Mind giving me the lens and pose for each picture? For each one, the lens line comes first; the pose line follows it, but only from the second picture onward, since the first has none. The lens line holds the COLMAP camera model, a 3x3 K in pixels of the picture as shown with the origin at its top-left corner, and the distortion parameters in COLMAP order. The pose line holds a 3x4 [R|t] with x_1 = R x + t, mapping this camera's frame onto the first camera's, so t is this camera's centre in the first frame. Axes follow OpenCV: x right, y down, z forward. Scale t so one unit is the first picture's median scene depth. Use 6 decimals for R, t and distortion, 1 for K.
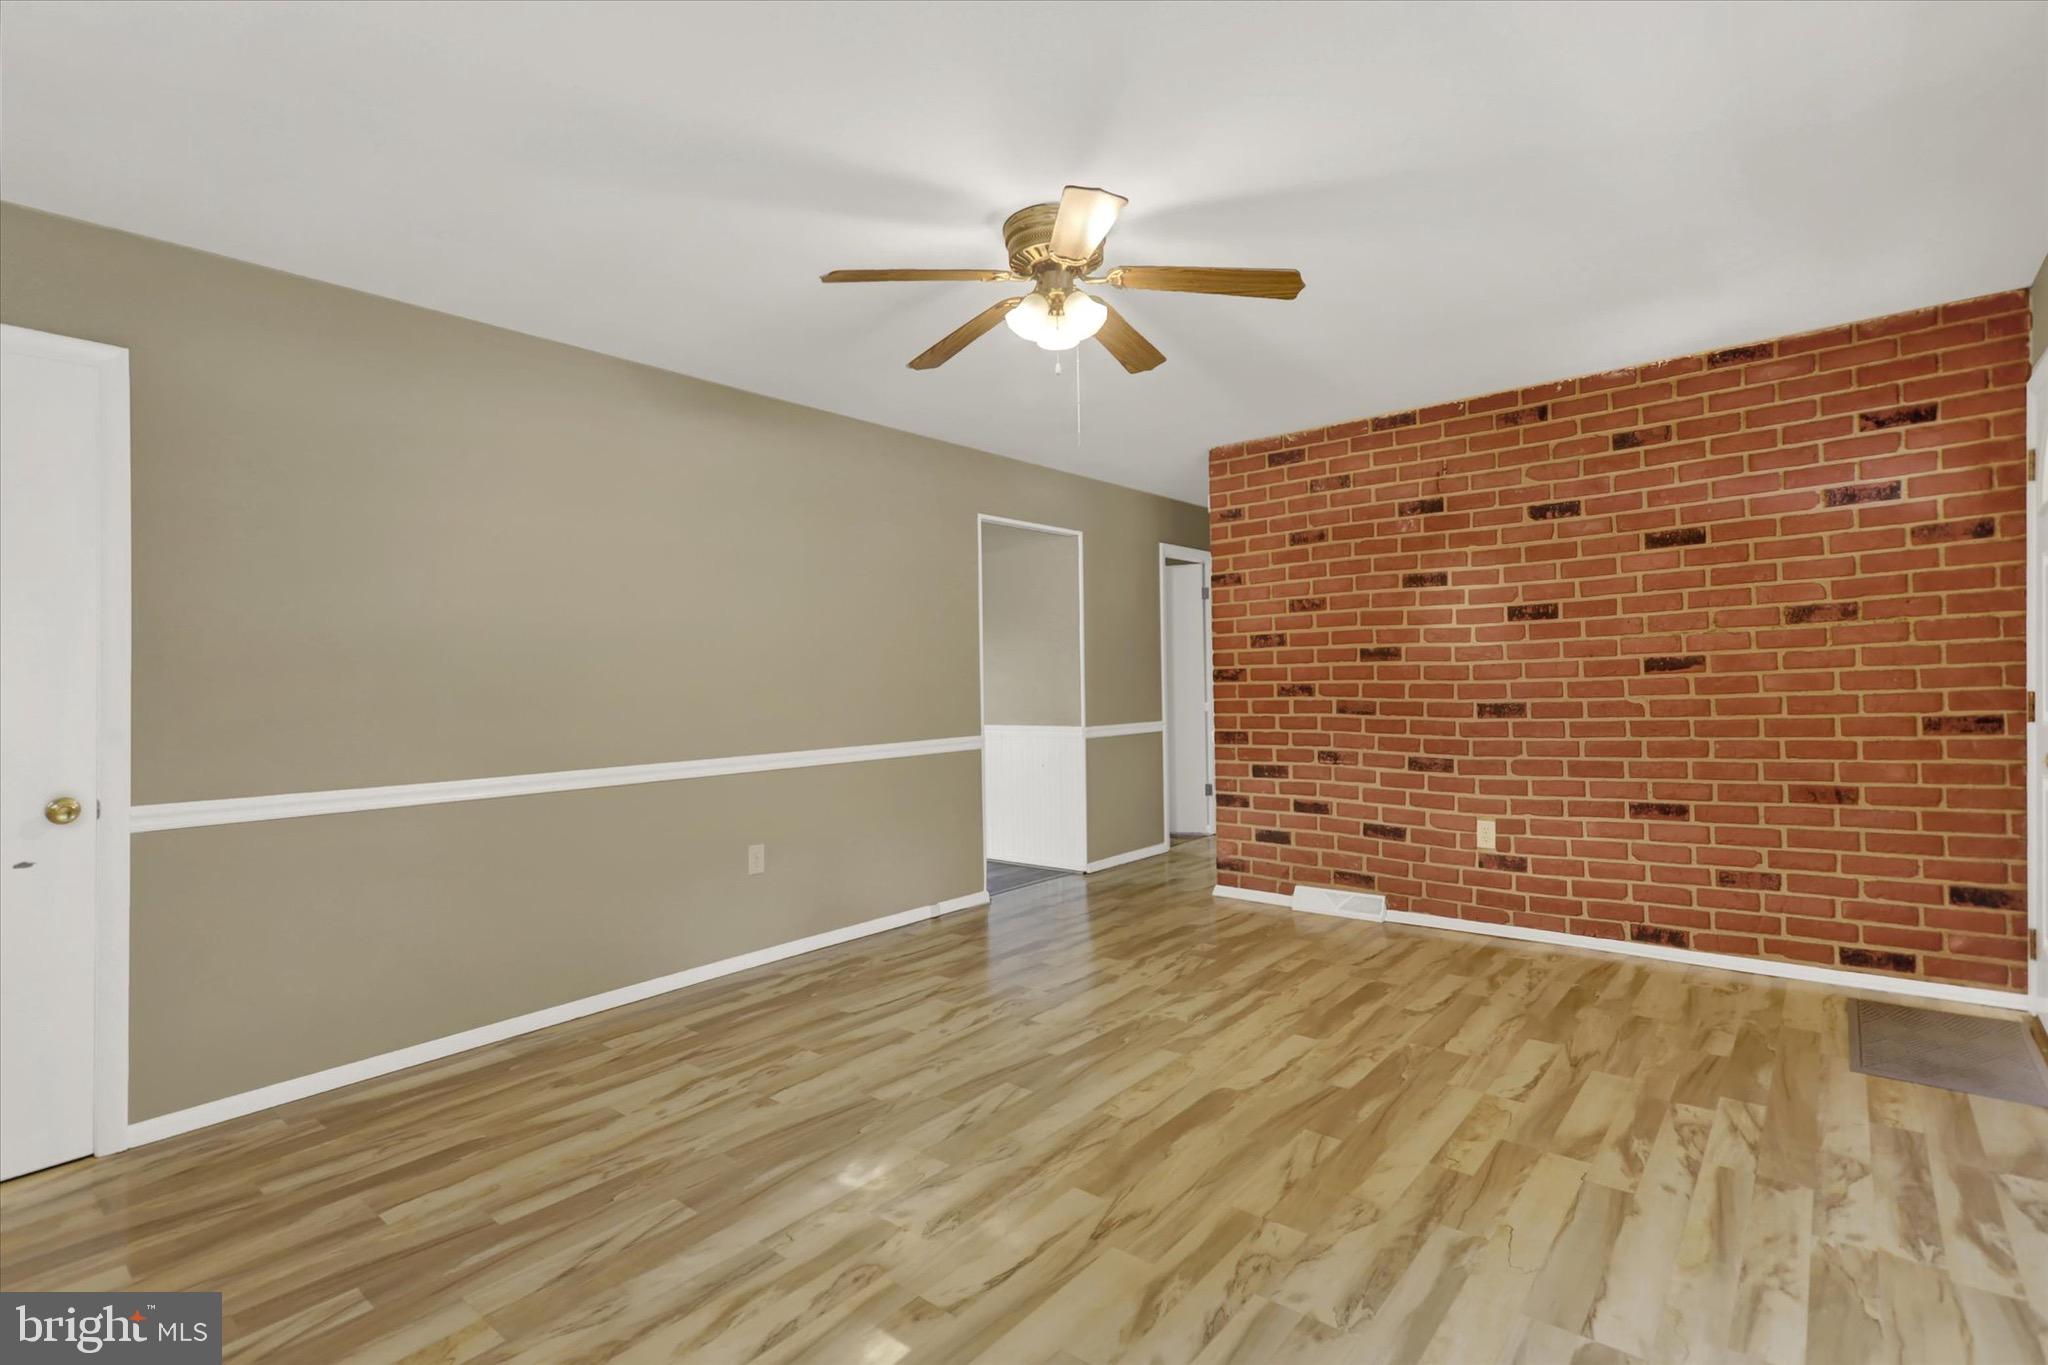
lens RADIAL K [[949.7, 0, 1027.1], [0, 949.7, 671.5], [0, 0, 1]] dist [0.019878, -0.000562]
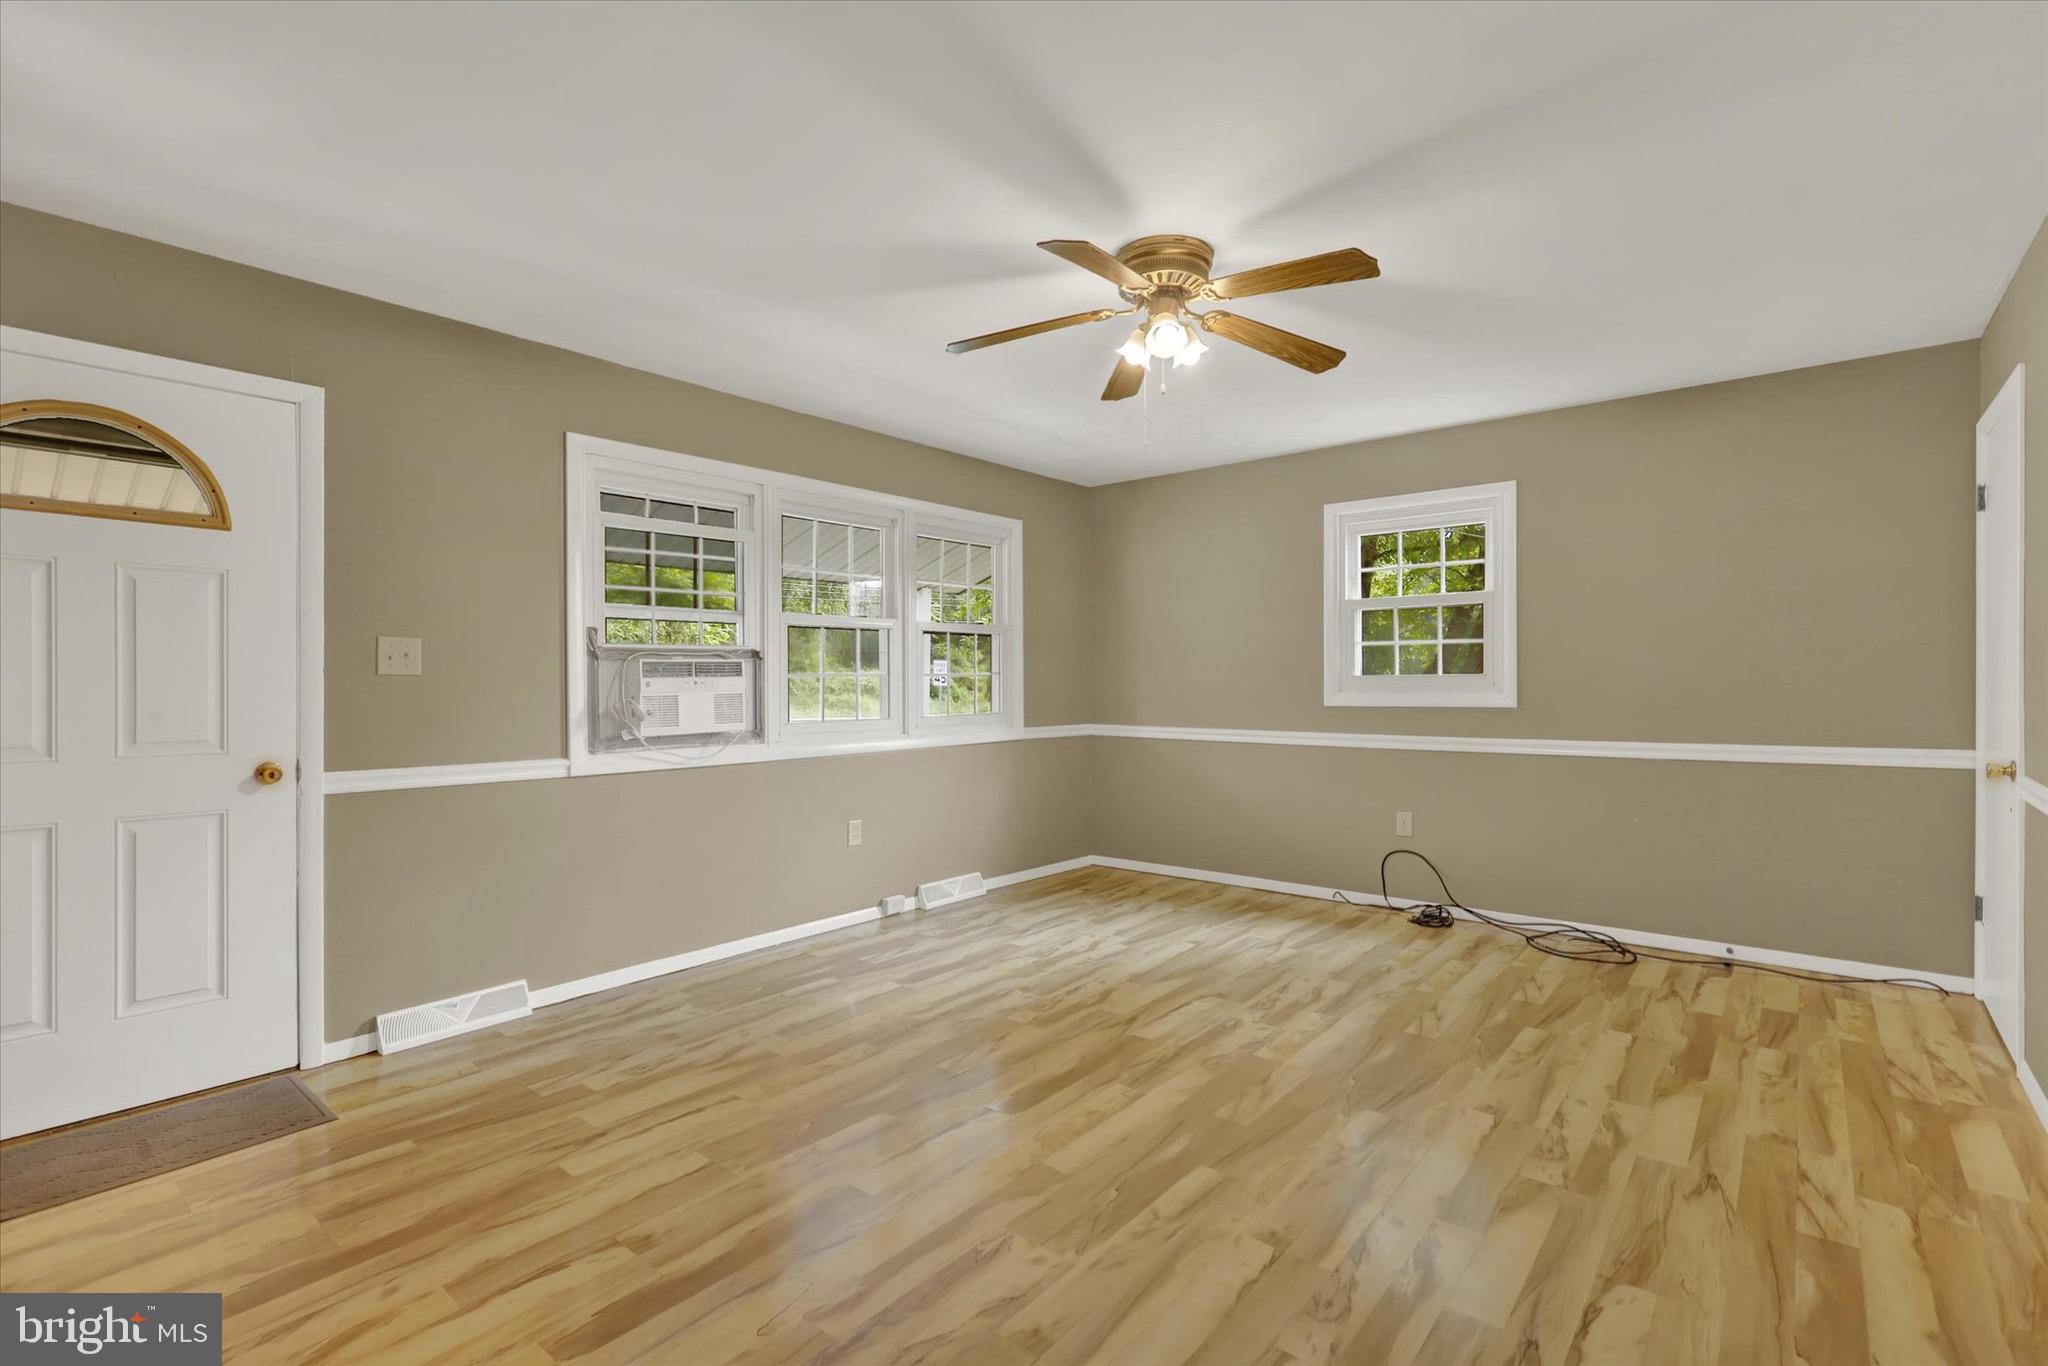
lens RADIAL K [[949.7, 0, 1021.1], [0, 949.7, 676.6], [0, 0, 1]] dist [0.019878, -0.000562]
pose [[-0.999719, 0.023652, -0.001327, 0.214245], [0.023660, 0.999699, -0.006445, 0.010392], [0.001174, -0.006475, -0.999978, 2.227525]]
